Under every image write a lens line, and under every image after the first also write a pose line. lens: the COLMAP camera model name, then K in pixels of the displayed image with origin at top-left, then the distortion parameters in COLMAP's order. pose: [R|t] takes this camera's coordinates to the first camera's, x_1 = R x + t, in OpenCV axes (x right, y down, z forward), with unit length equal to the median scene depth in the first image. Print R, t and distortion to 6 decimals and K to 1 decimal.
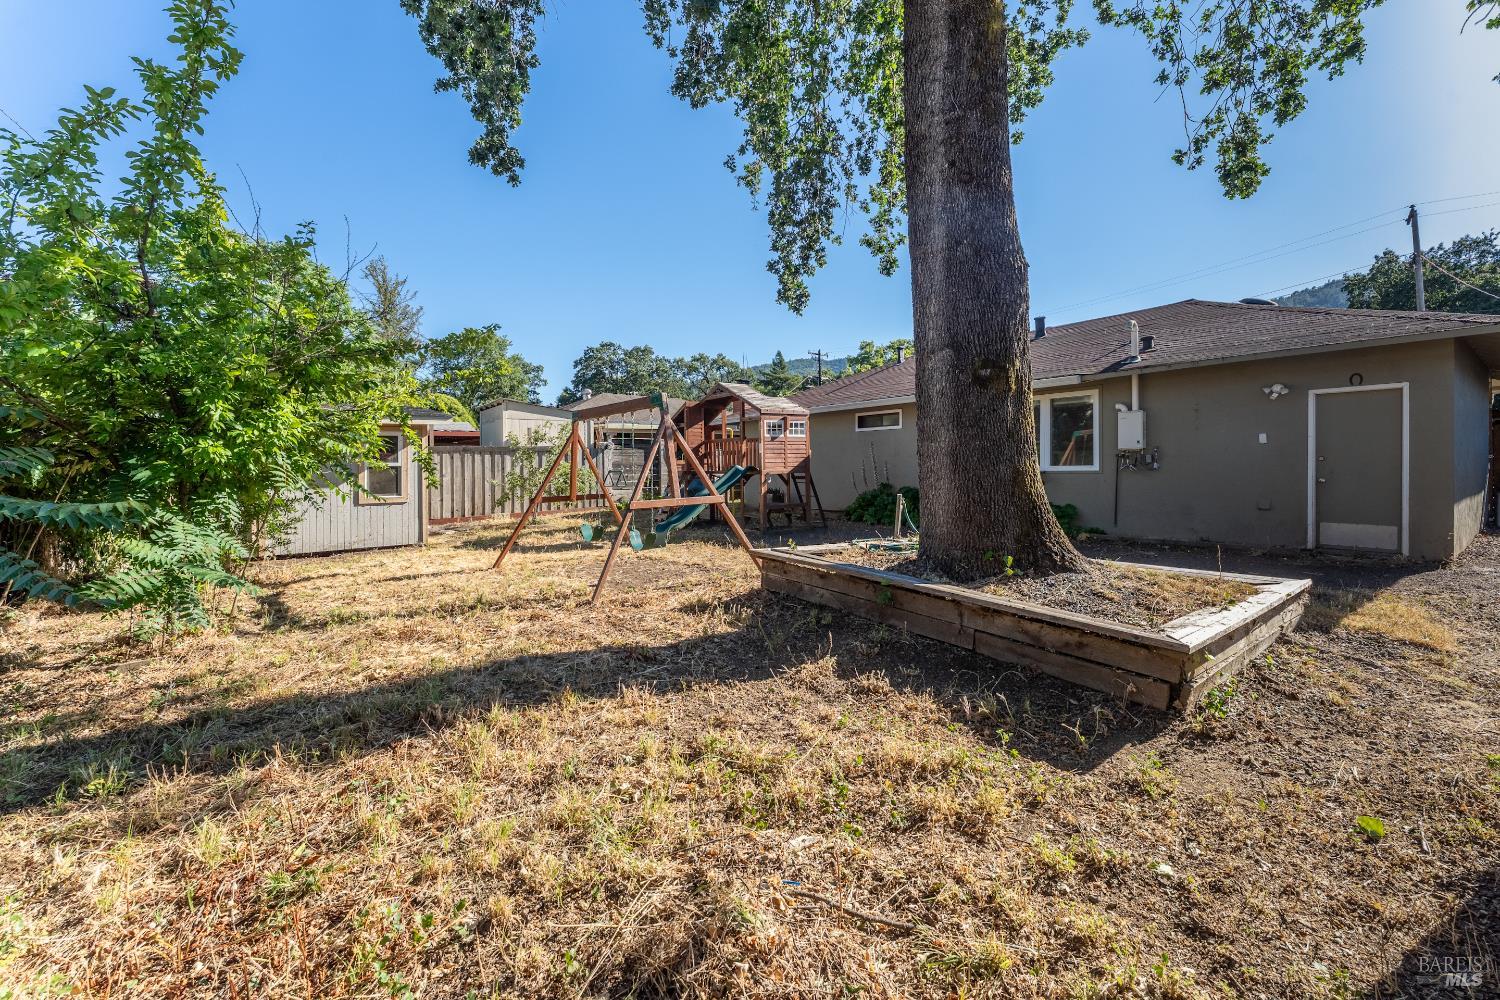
lens RADIAL K [[594.0, 0, 751.2], [0, 594.0, 458.3], [0, 0, 1]] dist [-0.000288, -0.000173]
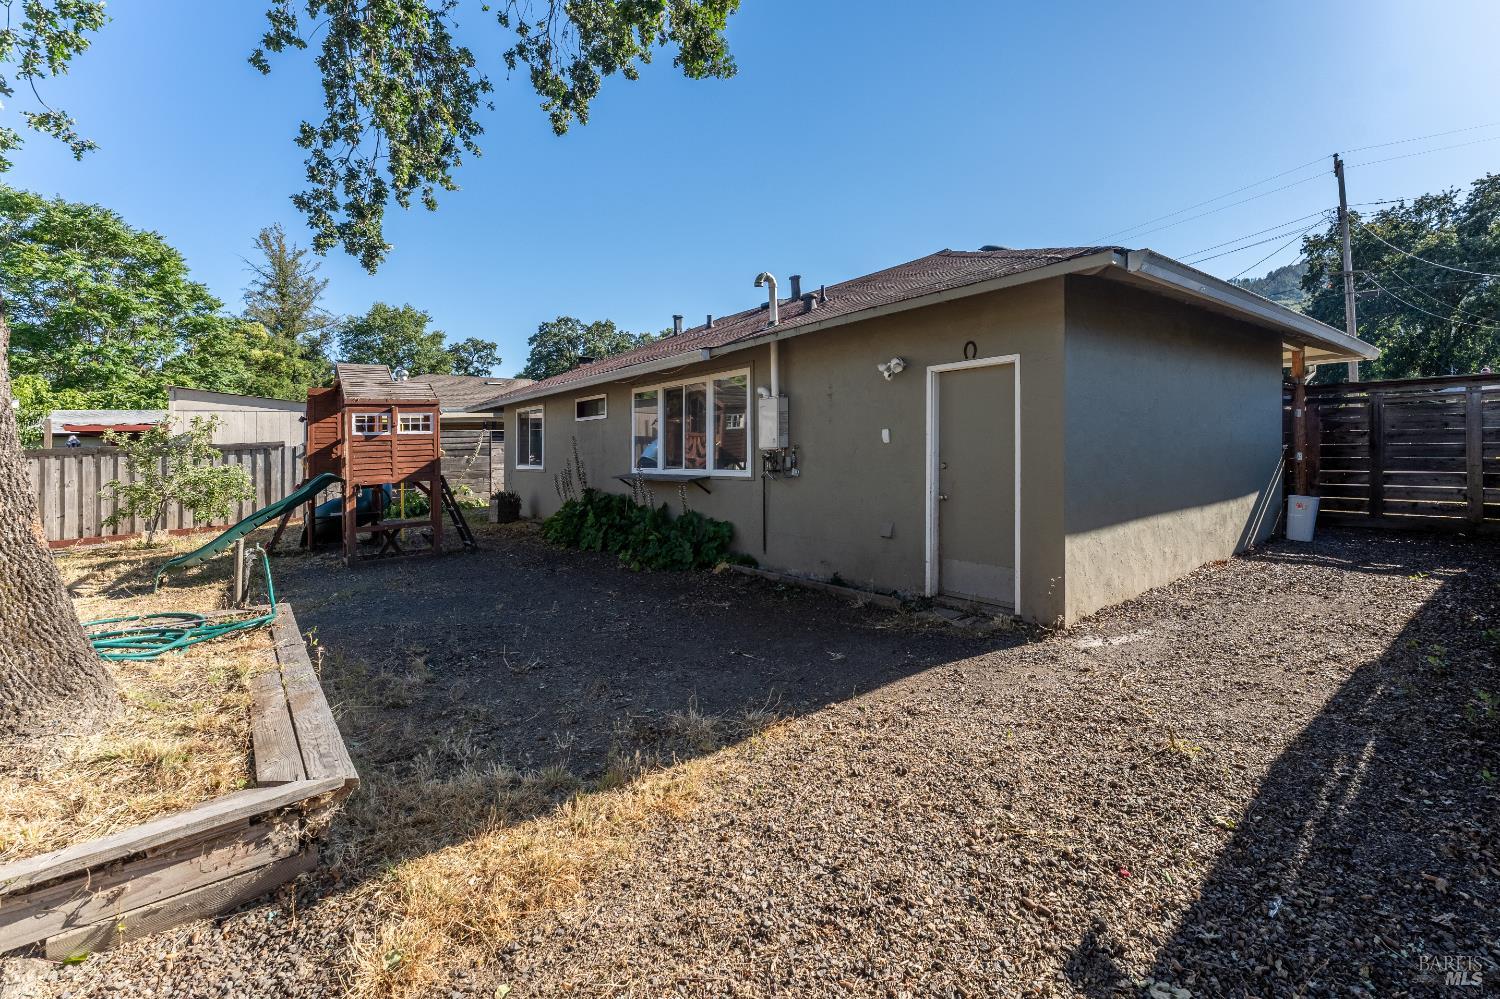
lens RADIAL K [[630.5, 0, 750.9], [0, 630.5, 444.0], [0, 0, 1]] dist [0.000788, -0.000083]
pose [[0.999242, -0.016773, 0.035119, 0.486934], [0.016492, 0.999830, 0.008278, -0.023598], [-0.035251, -0.007693, 0.999349, 0.189007]]
